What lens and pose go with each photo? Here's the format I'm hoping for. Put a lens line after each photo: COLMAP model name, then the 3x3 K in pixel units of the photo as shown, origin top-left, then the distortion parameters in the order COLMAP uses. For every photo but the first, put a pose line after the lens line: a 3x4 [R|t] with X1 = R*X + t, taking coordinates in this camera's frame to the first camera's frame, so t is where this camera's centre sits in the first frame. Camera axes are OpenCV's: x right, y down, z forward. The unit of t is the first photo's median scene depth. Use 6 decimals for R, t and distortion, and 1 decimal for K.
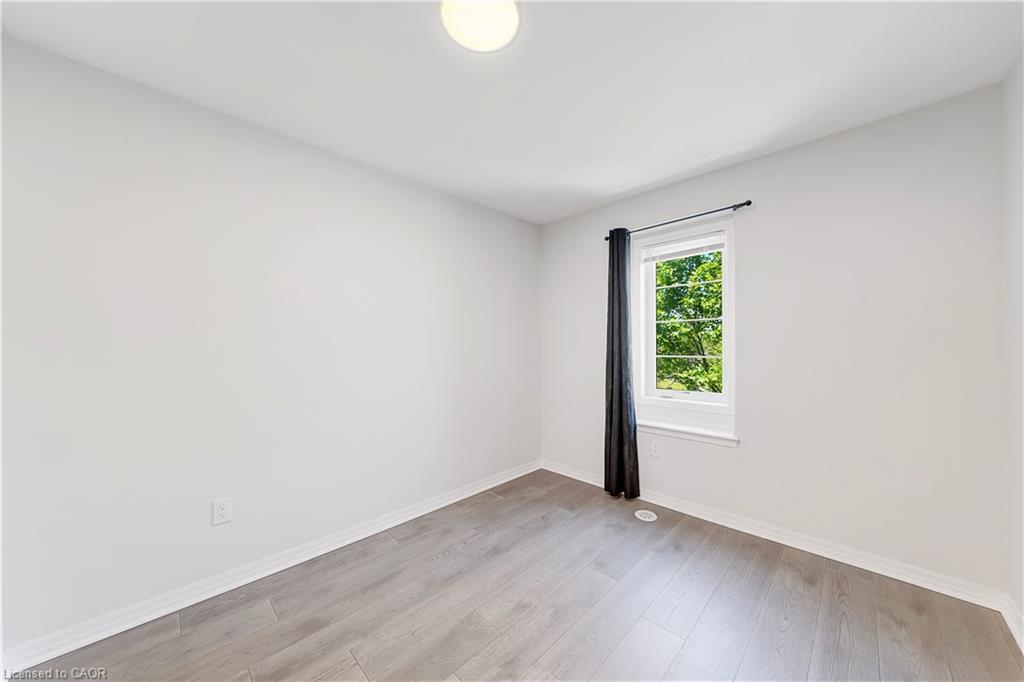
lens RADIAL K [[353.2, 0, 514.5], [0, 353.2, 340.8], [0, 0, 1]] dist [-0.008568, 0.000006]
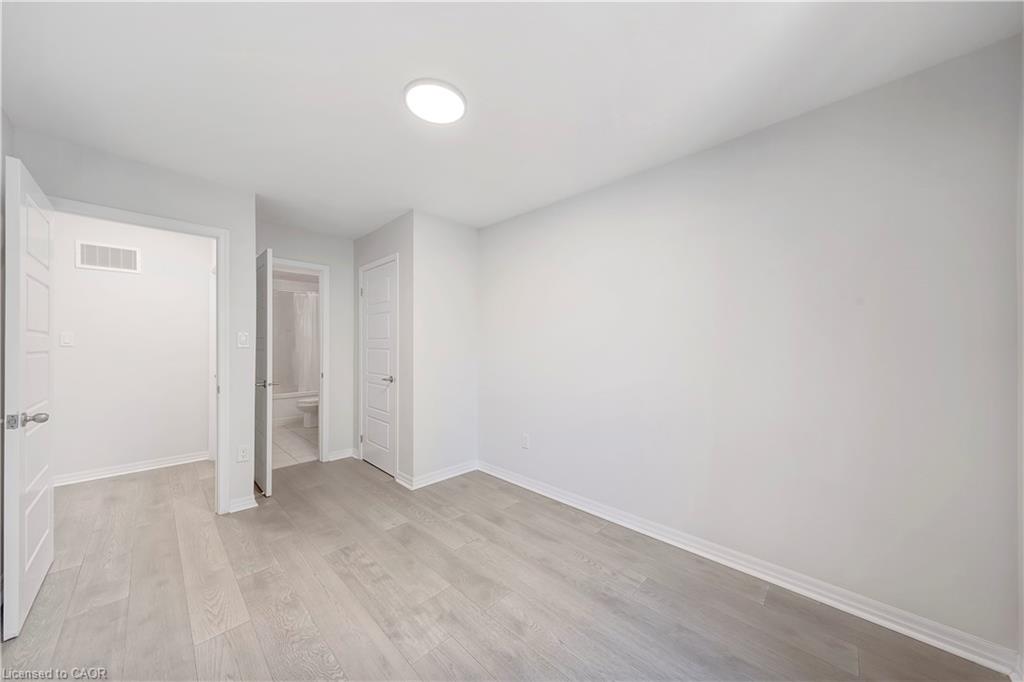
lens RADIAL K [[353.2, 0, 514.6], [0, 353.2, 343.2], [0, 0, 1]] dist [-0.008568, 0.000006]
pose [[0.011956, 0.001123, -0.999928, 0.893553], [-0.003320, 0.999994, 0.001084, 0.008474], [0.999923, 0.003307, 0.011959, 0.922817]]
